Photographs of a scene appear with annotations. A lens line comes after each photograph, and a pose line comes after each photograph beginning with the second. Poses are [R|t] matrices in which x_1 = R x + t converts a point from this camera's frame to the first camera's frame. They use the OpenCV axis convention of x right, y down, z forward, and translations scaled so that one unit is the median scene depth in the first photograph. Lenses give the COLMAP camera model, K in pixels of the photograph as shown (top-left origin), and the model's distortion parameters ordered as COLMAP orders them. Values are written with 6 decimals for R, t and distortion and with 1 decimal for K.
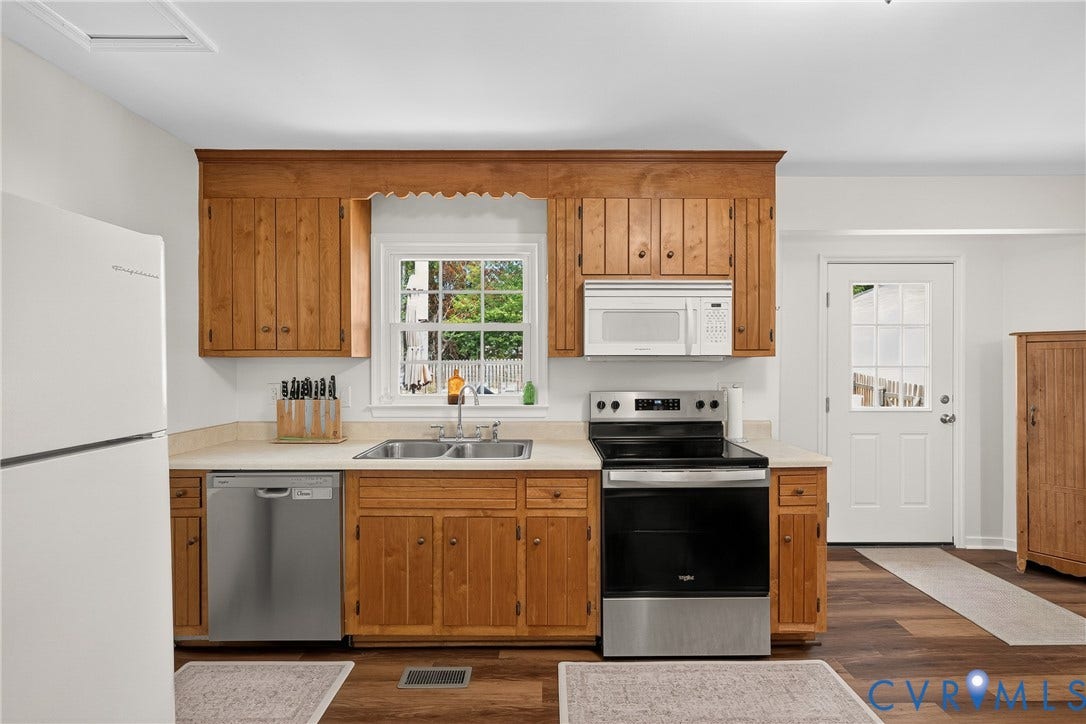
lens RADIAL K [[483.0, 0, 544.6], [0, 483.0, 364.1], [0, 0, 1]] dist [-0.007829, 0.001143]
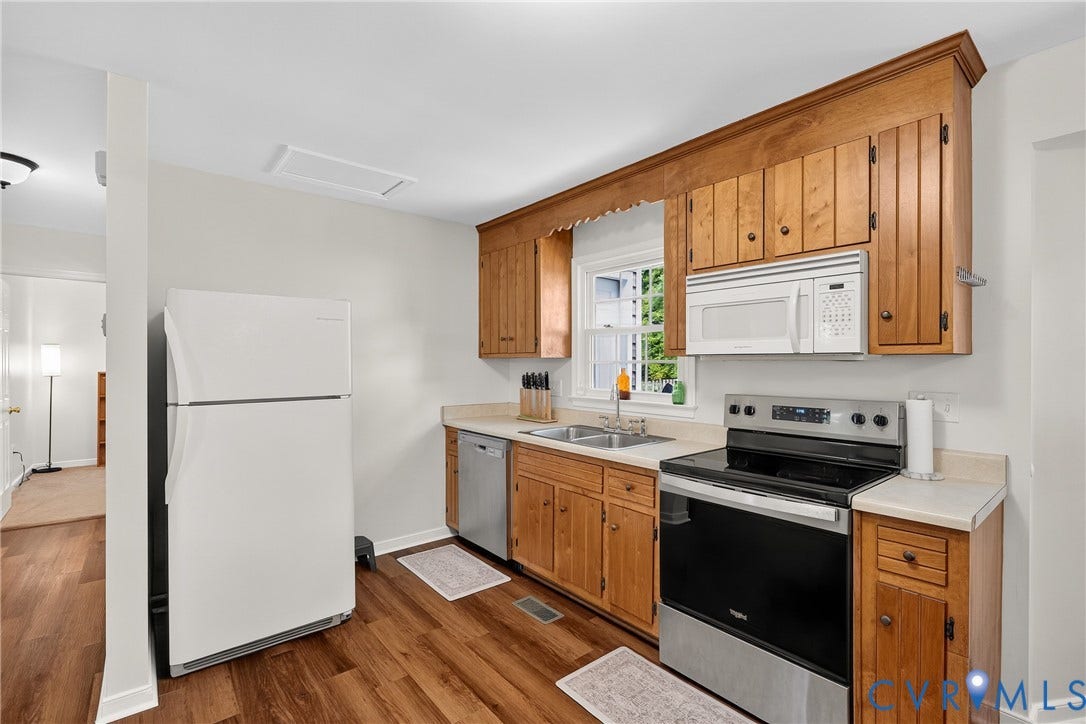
lens RADIAL K [[483.0, 0, 543.6], [0, 483.0, 362.8], [0, 0, 1]] dist [-0.007829, 0.001143]
pose [[0.637334, 0.002702, -0.770583, 0.628925], [-0.003258, 0.999994, 0.000812, -0.001759], [0.770581, 0.001993, 0.637339, 0.163894]]
